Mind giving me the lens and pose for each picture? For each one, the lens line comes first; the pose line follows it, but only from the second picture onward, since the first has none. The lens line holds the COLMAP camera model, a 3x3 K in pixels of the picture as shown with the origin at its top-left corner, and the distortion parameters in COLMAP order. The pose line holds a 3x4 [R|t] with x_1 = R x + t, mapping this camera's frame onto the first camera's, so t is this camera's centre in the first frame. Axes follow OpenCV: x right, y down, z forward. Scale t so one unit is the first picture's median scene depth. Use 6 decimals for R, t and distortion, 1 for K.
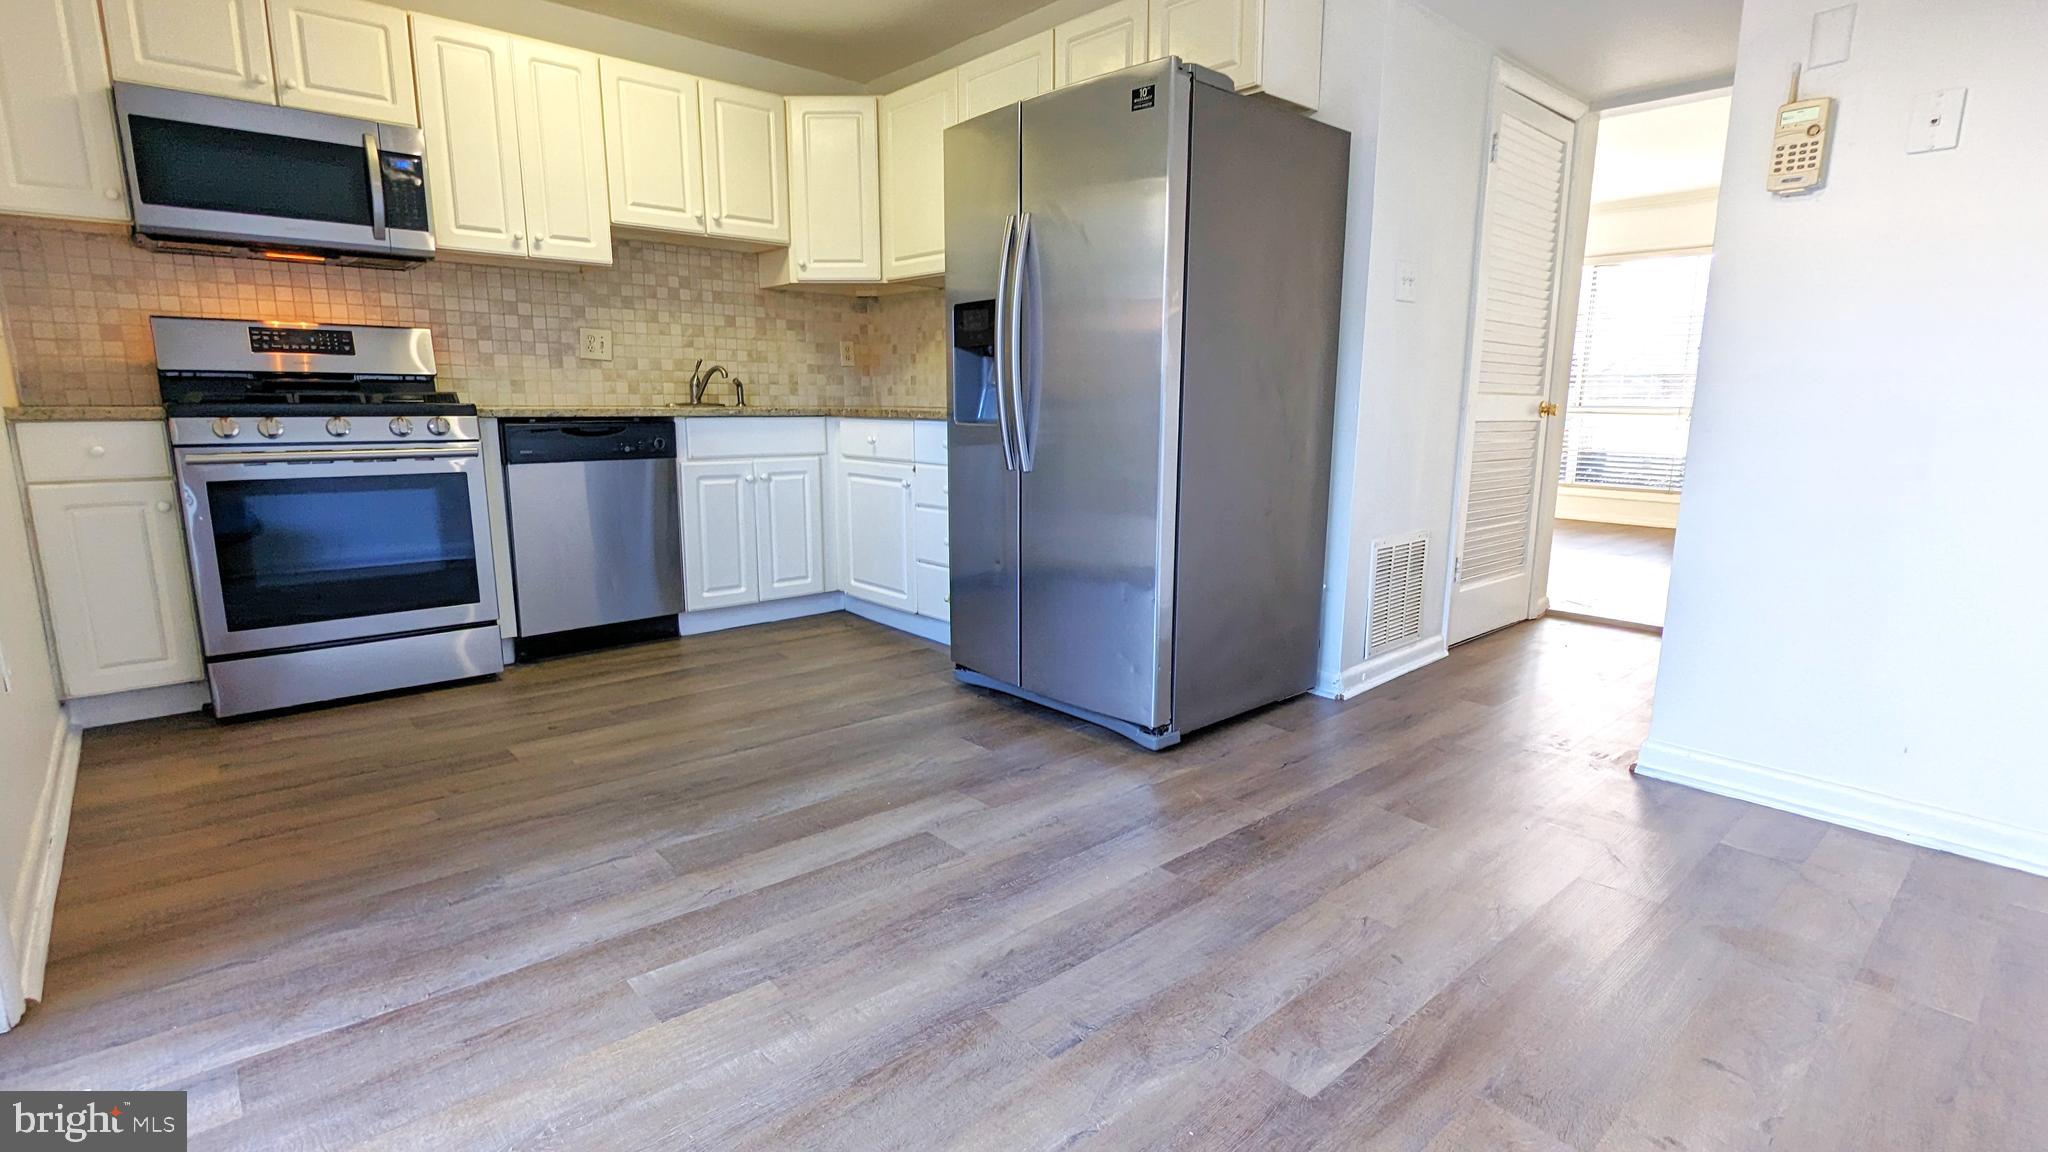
lens RADIAL K [[966.7, 0, 1028.7], [0, 966.7, 580.0], [0, 0, 1]] dist [-0.001358, 0.000199]
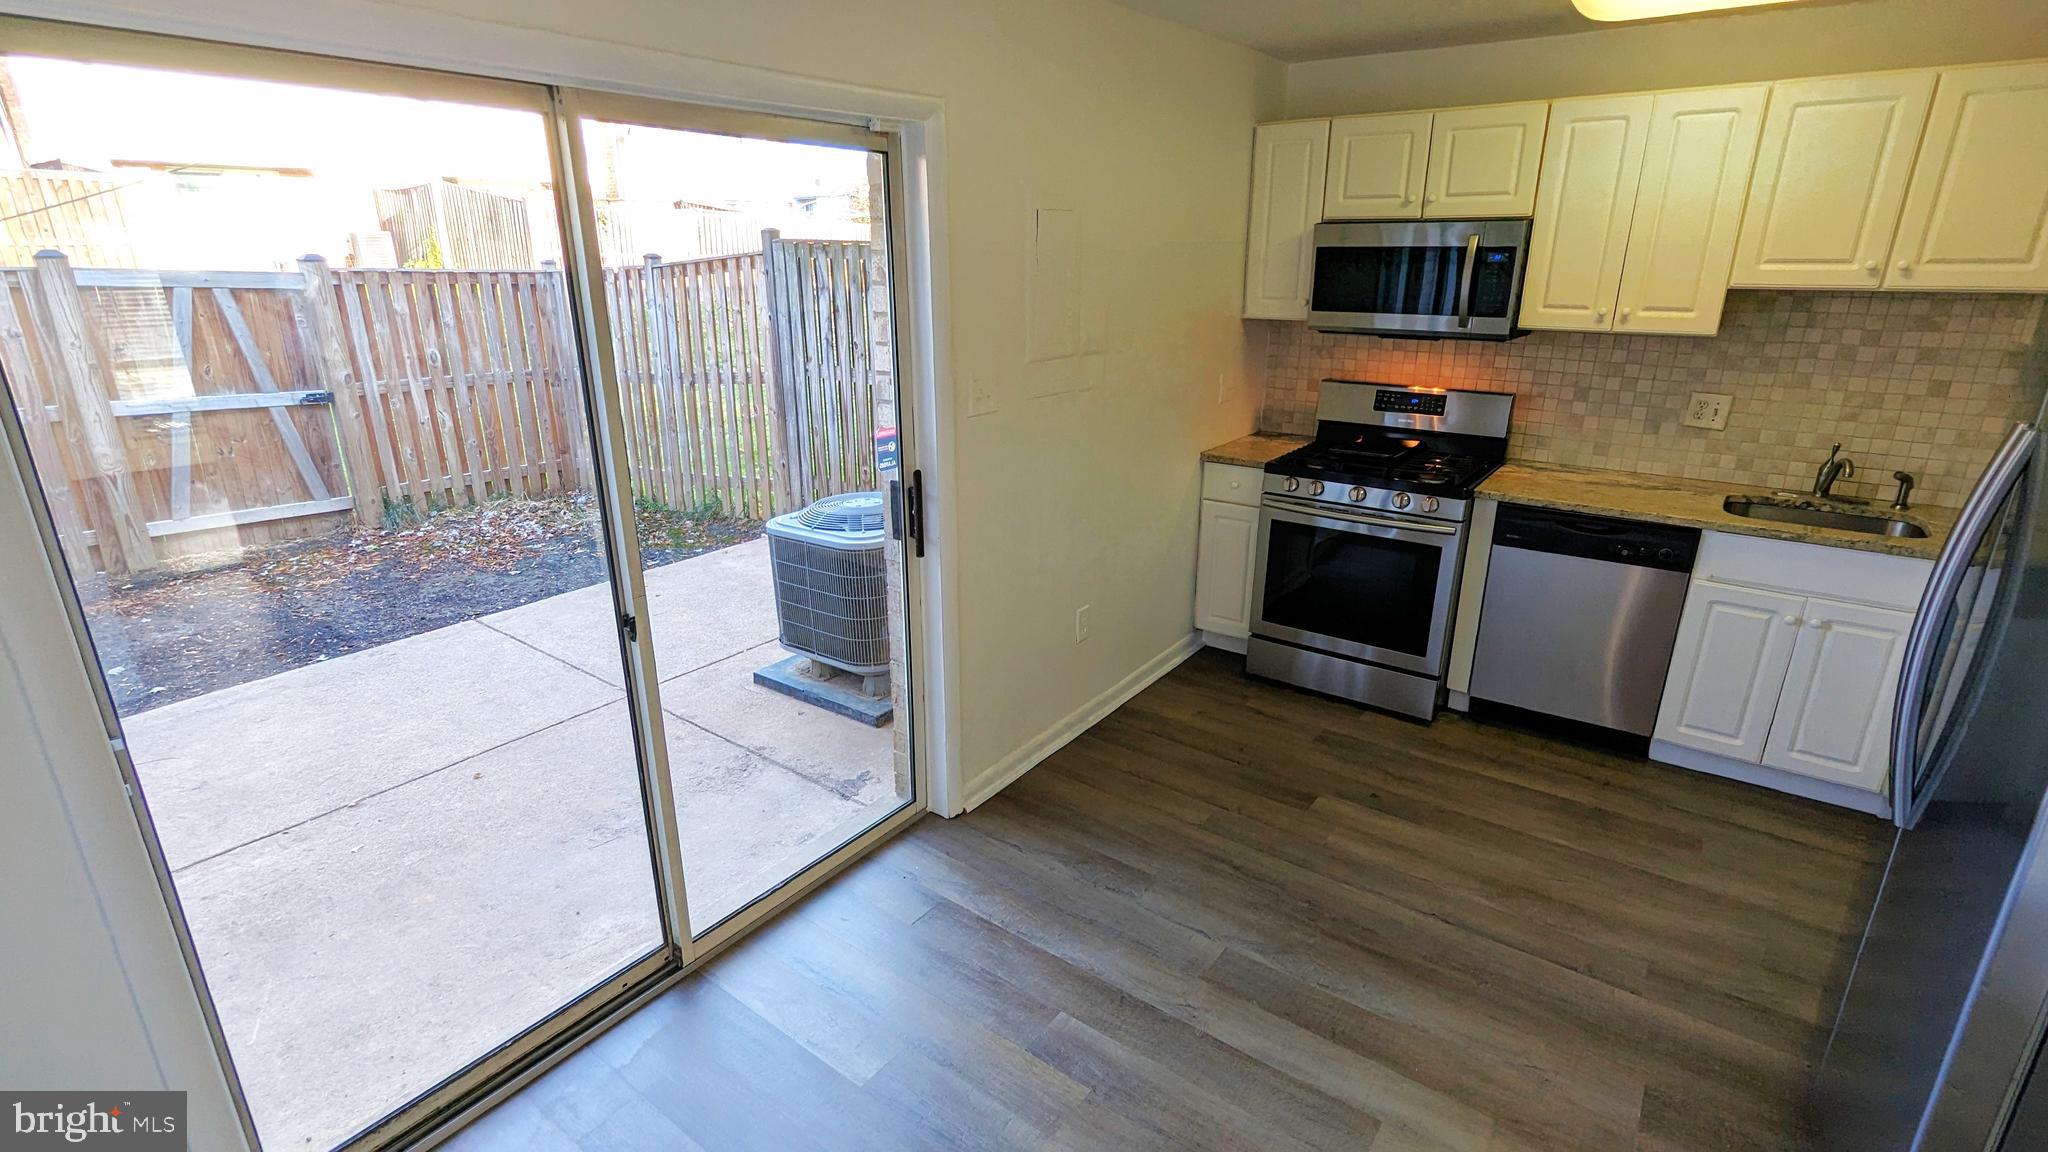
lens RADIAL K [[966.7, 0, 1028.5], [0, 966.7, 583.0], [0, 0, 1]] dist [-0.001358, 0.000199]
pose [[0.207183, 0.314623, -0.926330, 0.349773], [-0.177344, 0.943266, 0.280711, -0.288773], [0.962094, 0.106121, 0.251225, 0.254034]]
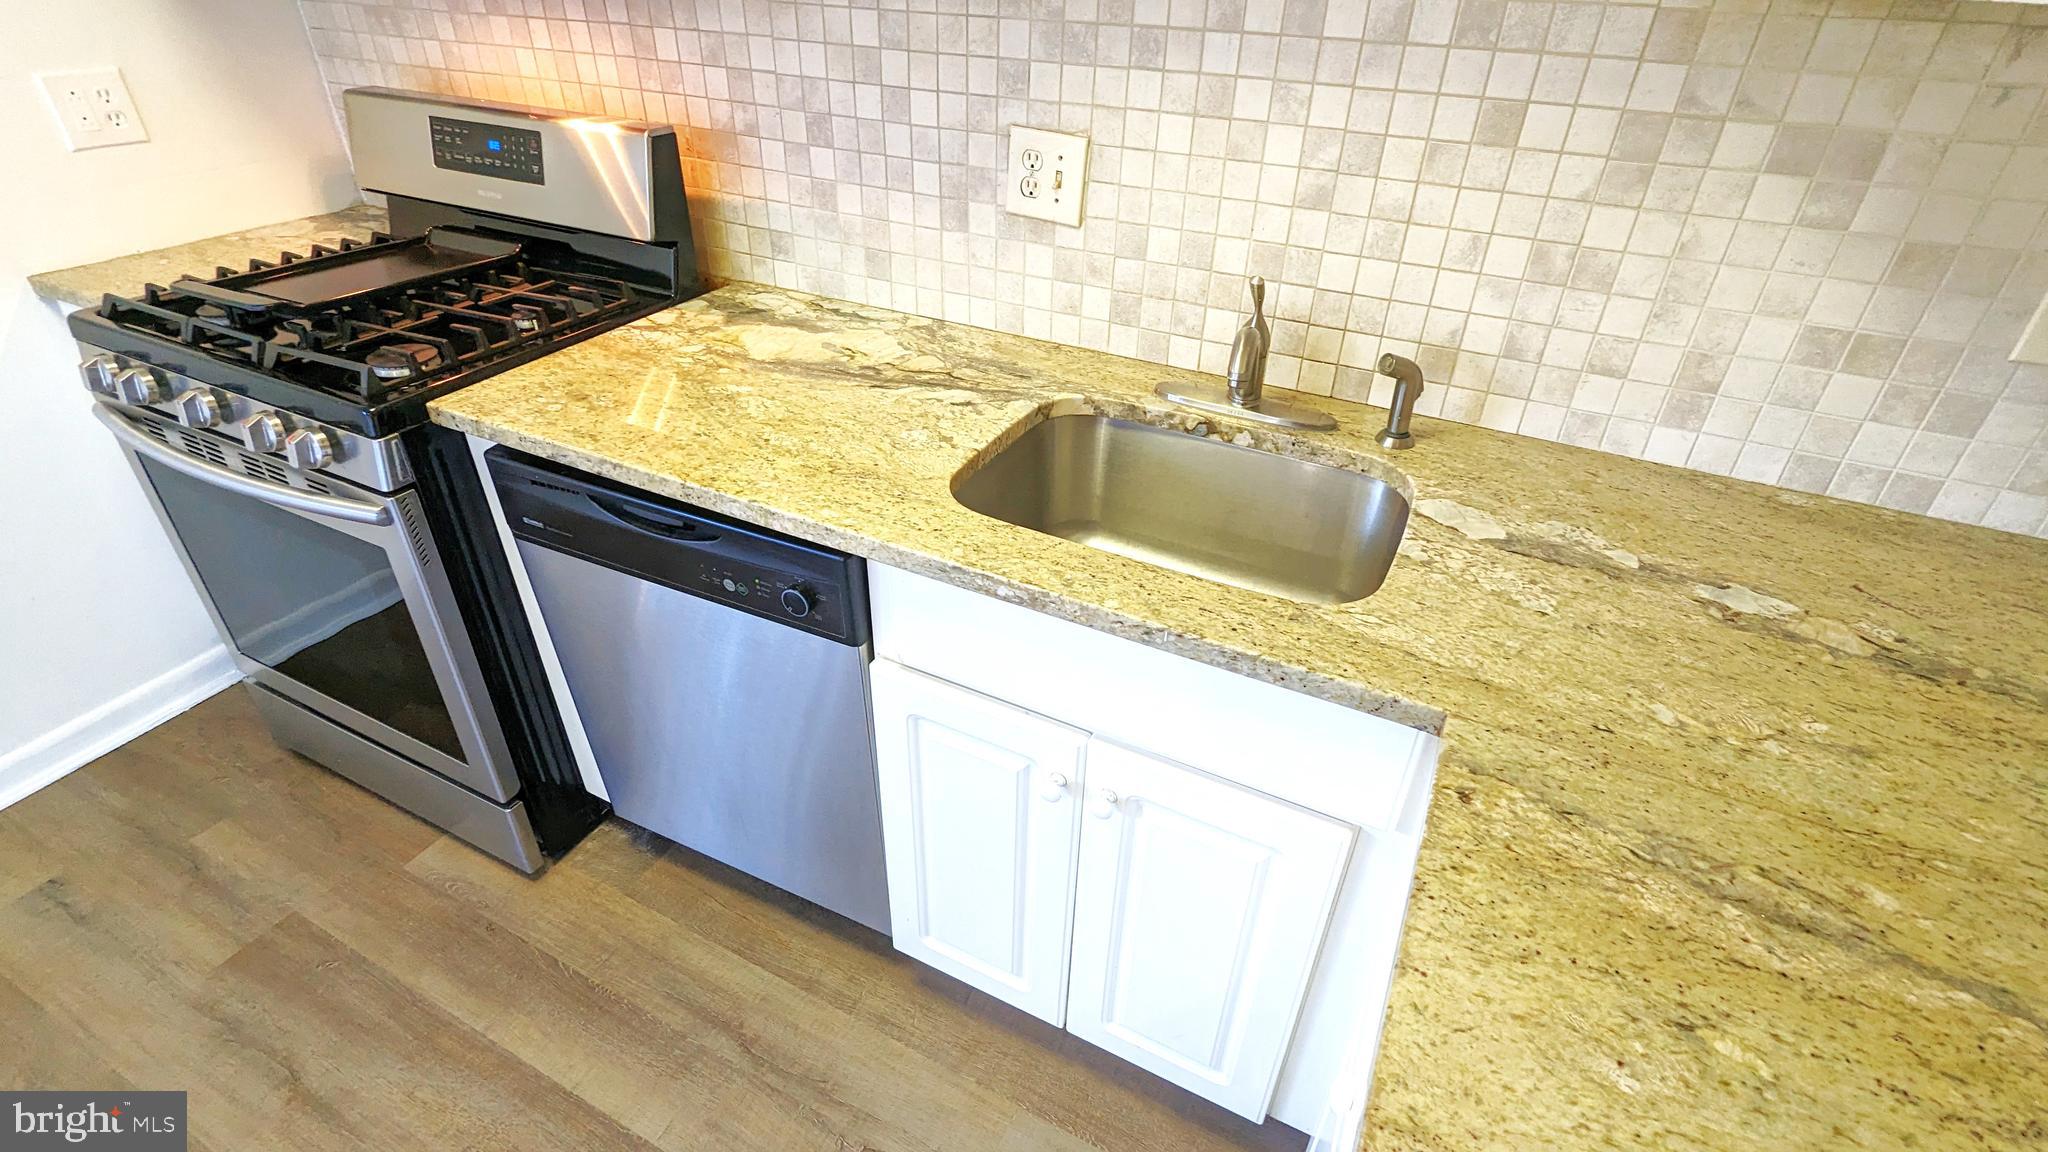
lens RADIAL K [[966.7, 0, 1034.9], [0, 966.7, 586.5], [0, 0, 1]] dist [-0.001358, 0.000199]
pose [[0.362290, 0.527400, -0.768502, -0.115070], [-0.192661, 0.849082, 0.491875, -0.359141], [0.911936, -0.030141, 0.409224, 1.044303]]
